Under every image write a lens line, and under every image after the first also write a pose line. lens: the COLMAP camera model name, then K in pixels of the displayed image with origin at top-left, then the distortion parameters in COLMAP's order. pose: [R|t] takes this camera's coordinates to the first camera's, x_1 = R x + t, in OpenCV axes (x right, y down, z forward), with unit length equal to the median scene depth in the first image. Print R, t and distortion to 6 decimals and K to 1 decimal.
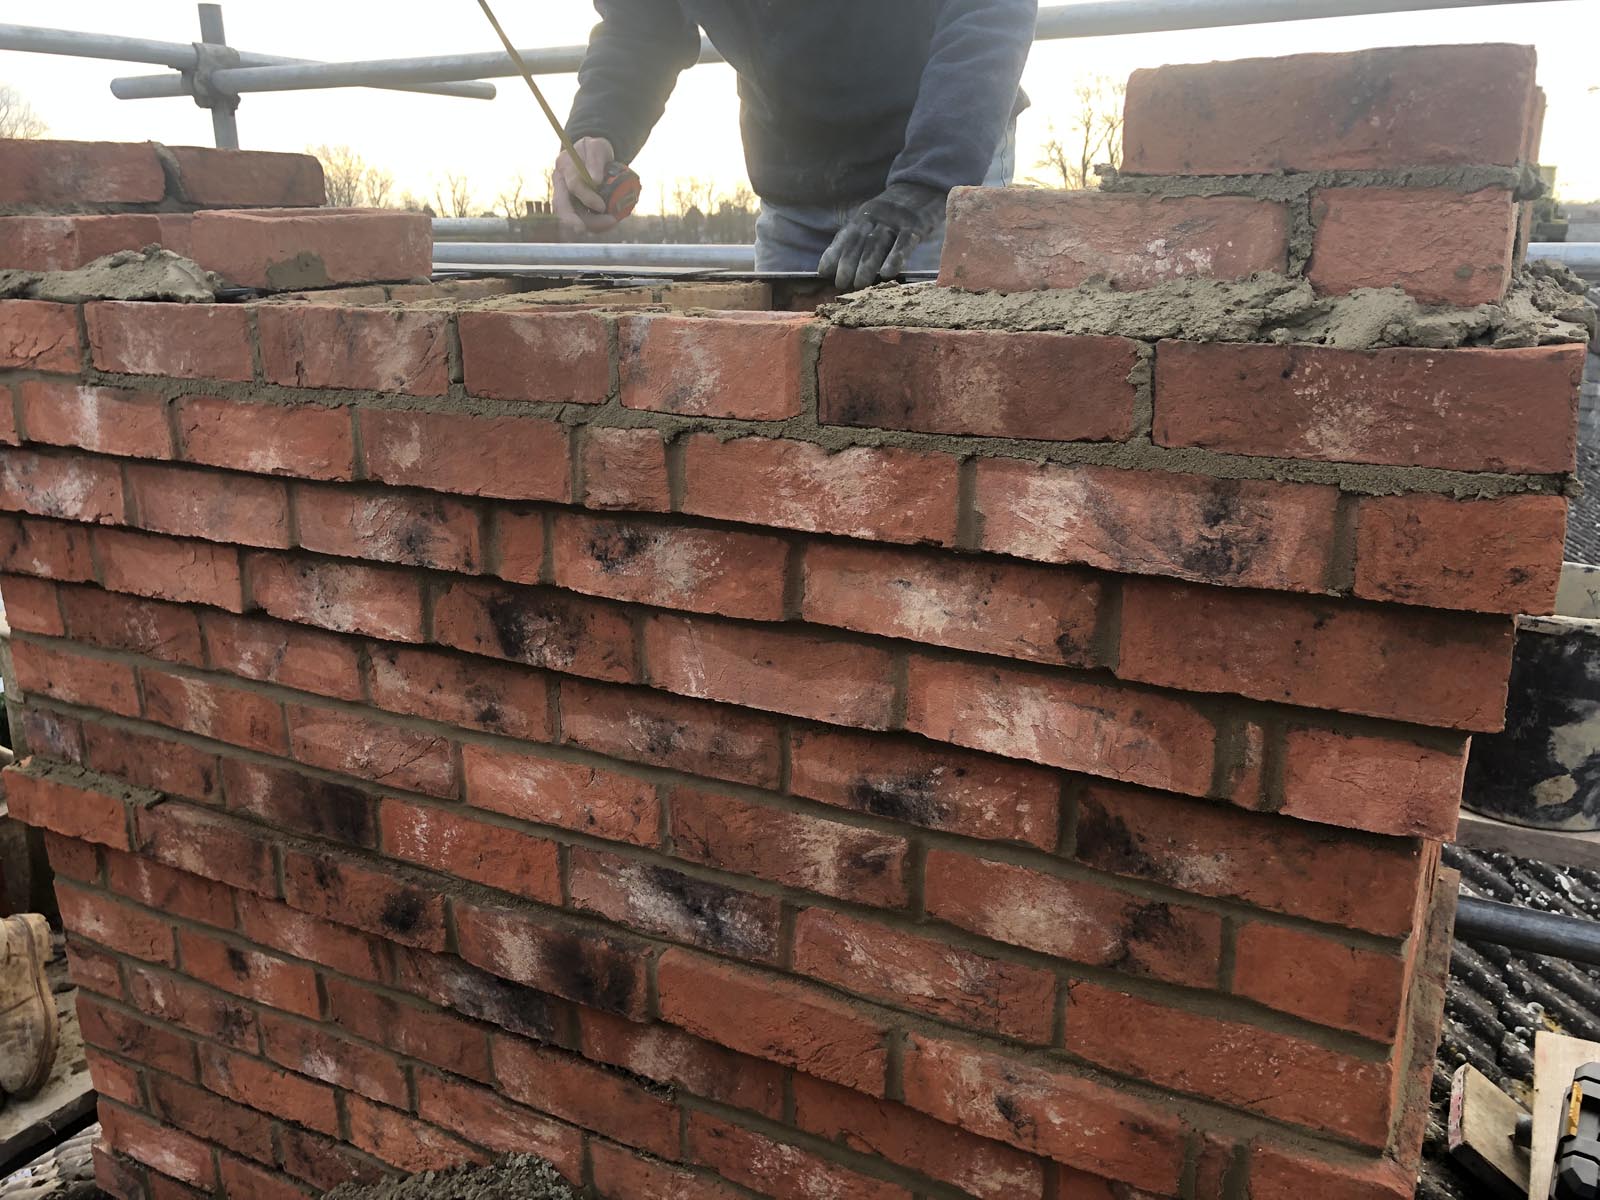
lens RADIAL K [[1312.8, 0, 801.5], [0, 1312.8, 598.4], [0, 0, 1]] dist [0.038288, -0.035499]
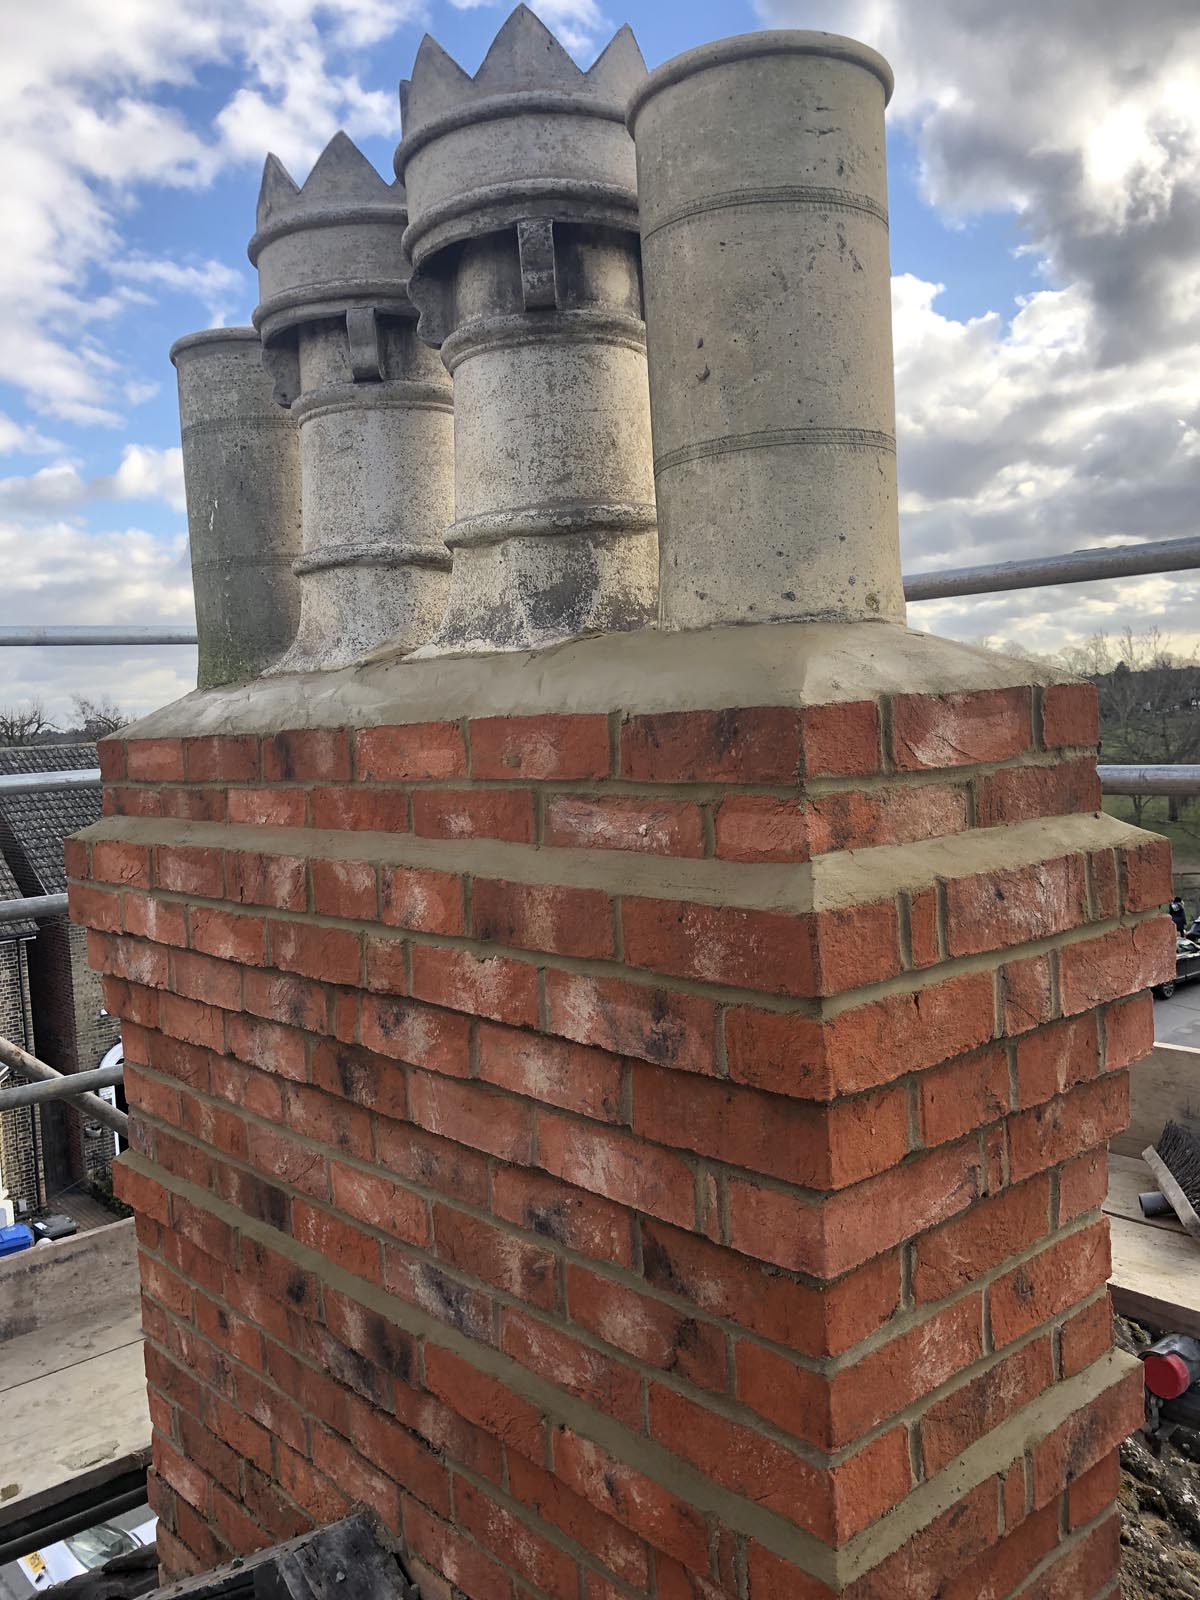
lens RADIAL K [[1312.8, 0, 588.0], [0, 1312.8, 792.4], [0, 0, 1]] dist [0.038288, -0.035499]
pose [[0.934182, -0.017419, -0.356372, 0.541215], [-0.055818, 0.979375, -0.194190, -0.014156], [0.352404, 0.201300, 0.913942, -0.267119]]
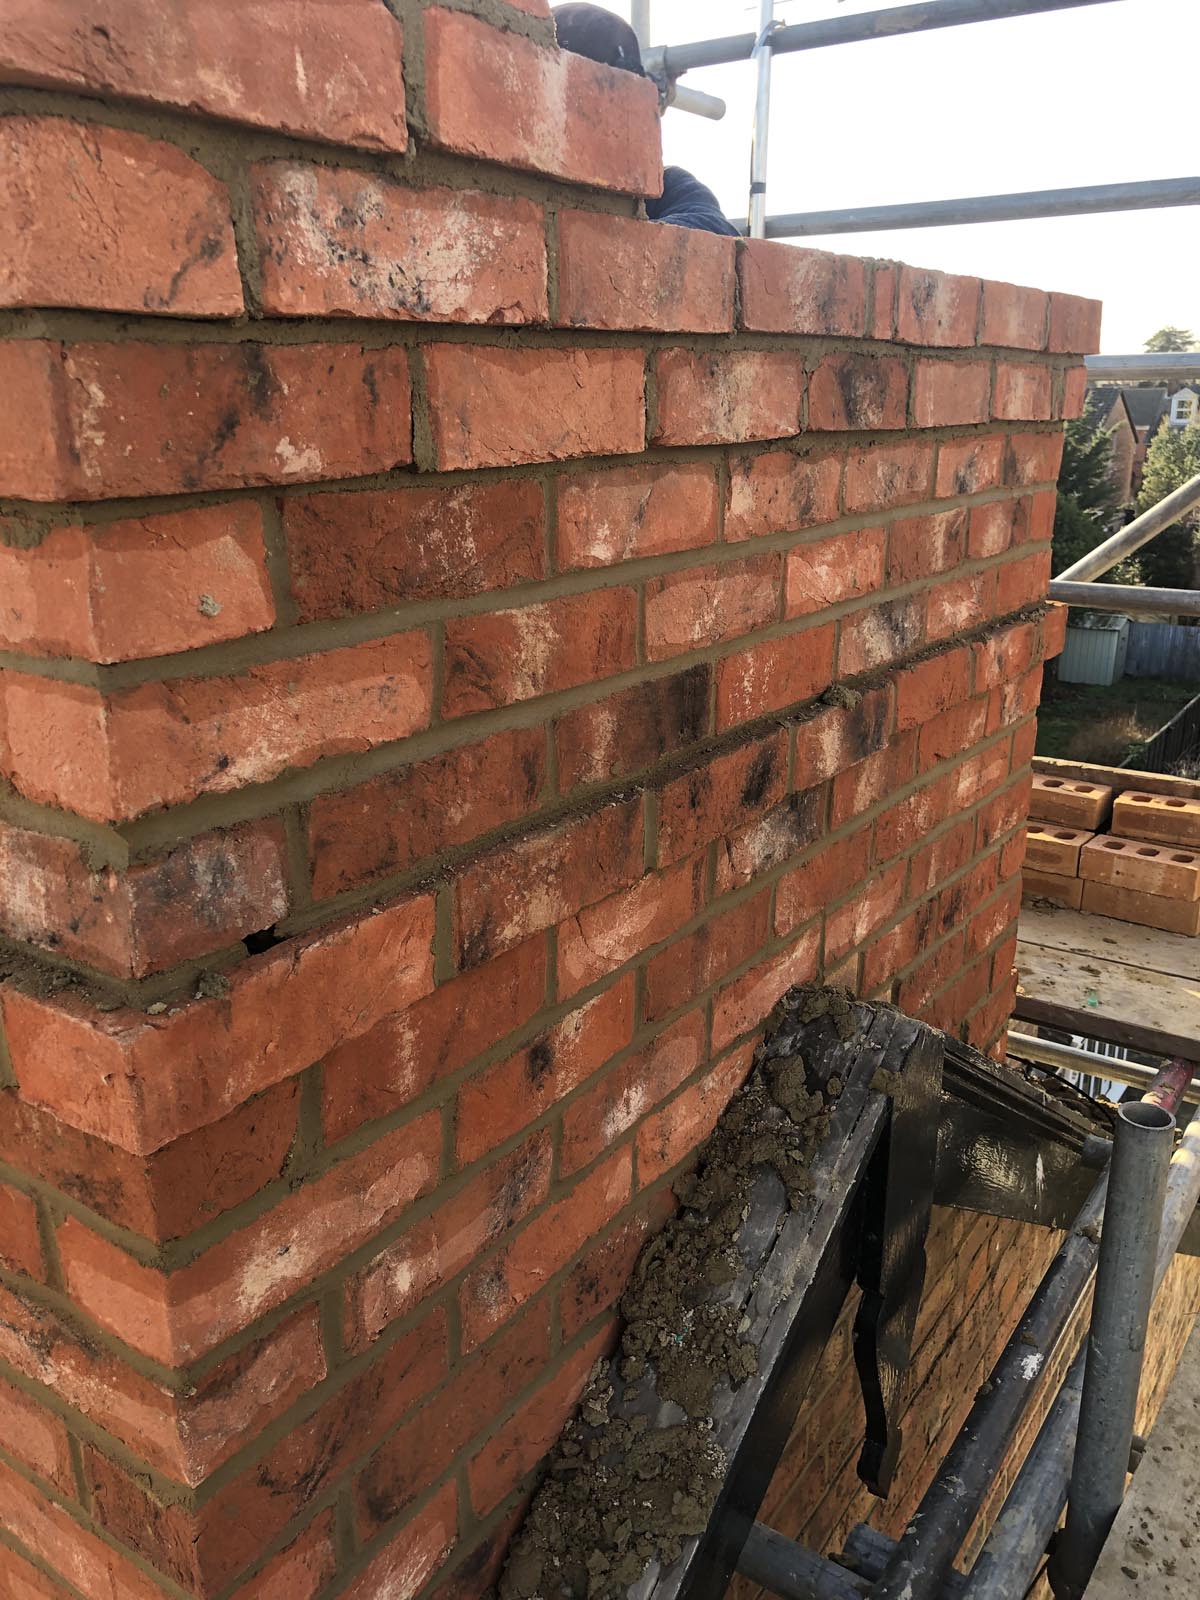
lens RADIAL K [[1312.8, 0, 602.0], [0, 1312.8, 792.1], [0, 0, 1]] dist [0.038288, -0.035499]
pose [[0.107142, -0.286731, 0.952001, -1.339232], [0.277247, 0.928148, 0.248344, -0.000309], [-0.954806, 0.237331, 0.178939, 1.099843]]
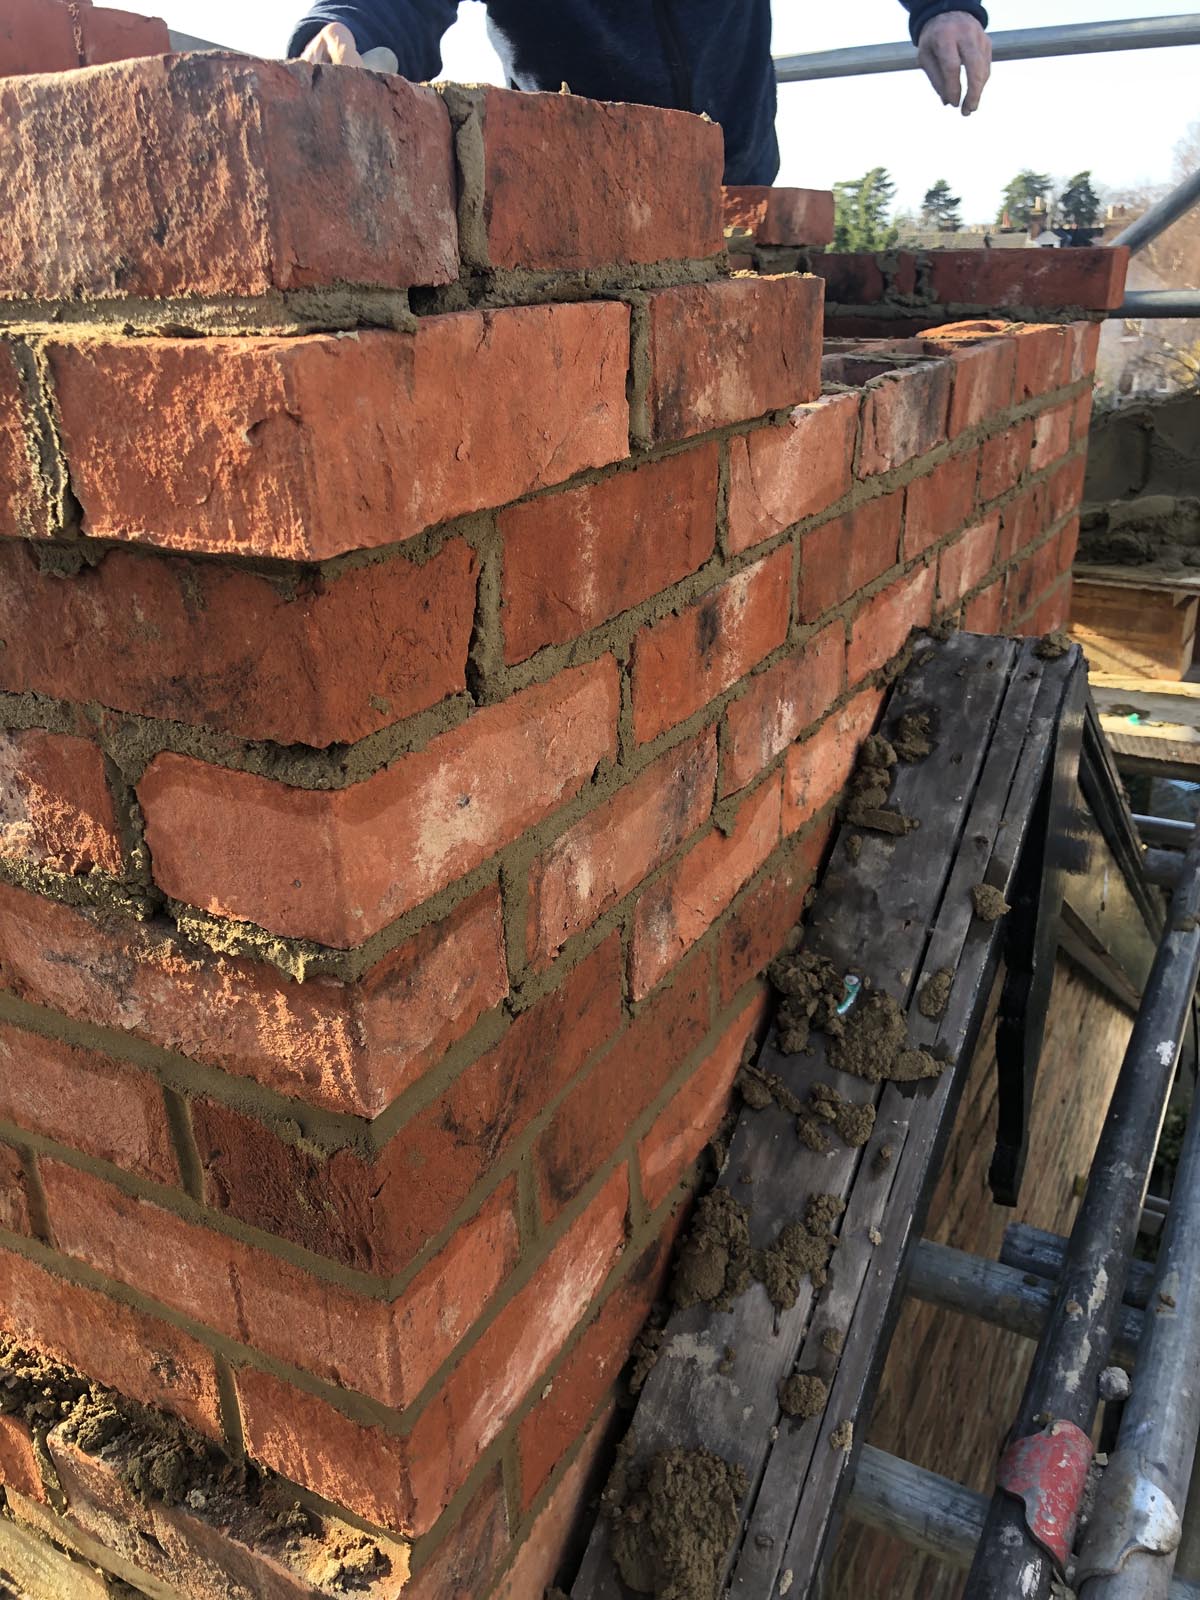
lens RADIAL K [[1312.8, 0, 604.2], [0, 1312.8, 783.8], [0, 0, 1]] dist [0.038288, -0.035499]
pose [[0.005326, -0.372166, 0.928151, -1.221080], [0.303897, 0.884867, 0.353067, 0.185337], [-0.952690, 0.280182, 0.117814, 1.330709]]
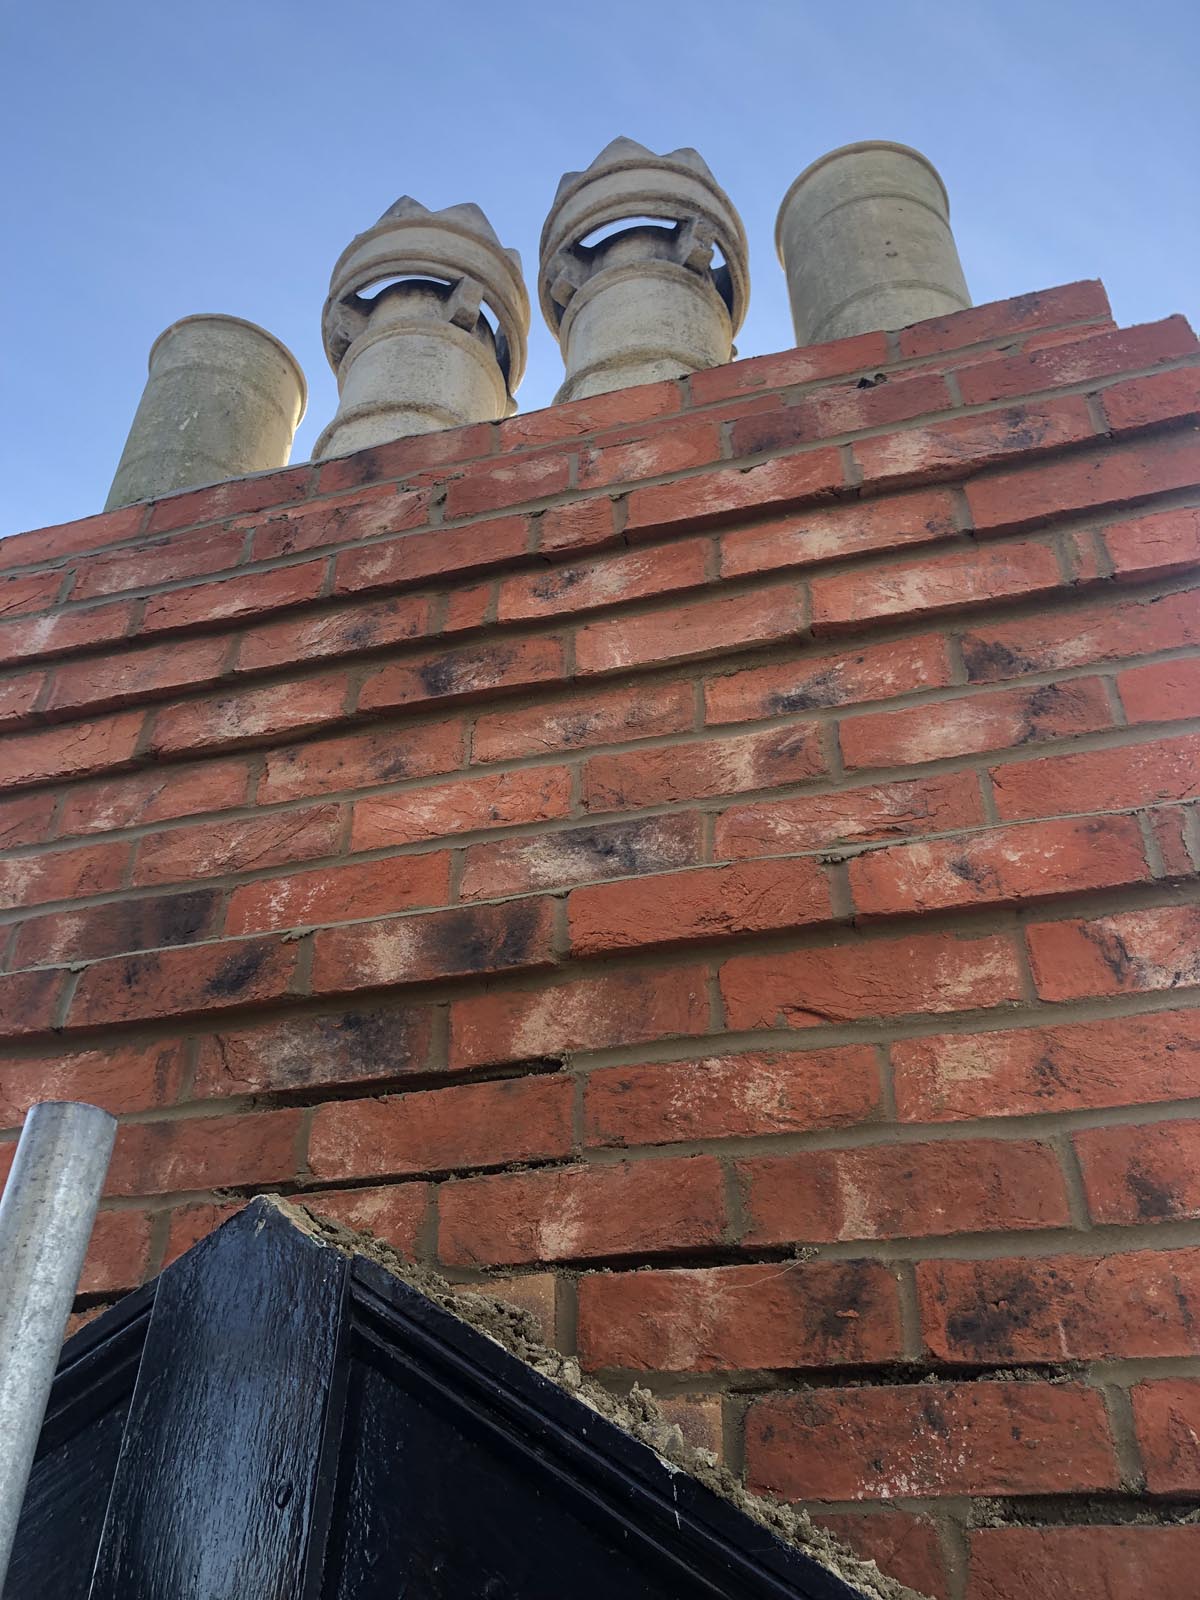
lens RADIAL K [[1312.8, 0, 597.5], [0, 1312.8, 783.5], [0, 0, 1]] dist [0.038288, -0.035499]
pose [[0.976569, 0.145030, 0.158994, -0.261481], [0.042128, 0.595681, -0.802116, 1.037915], [-0.211041, 0.790019, 0.575614, 0.385535]]
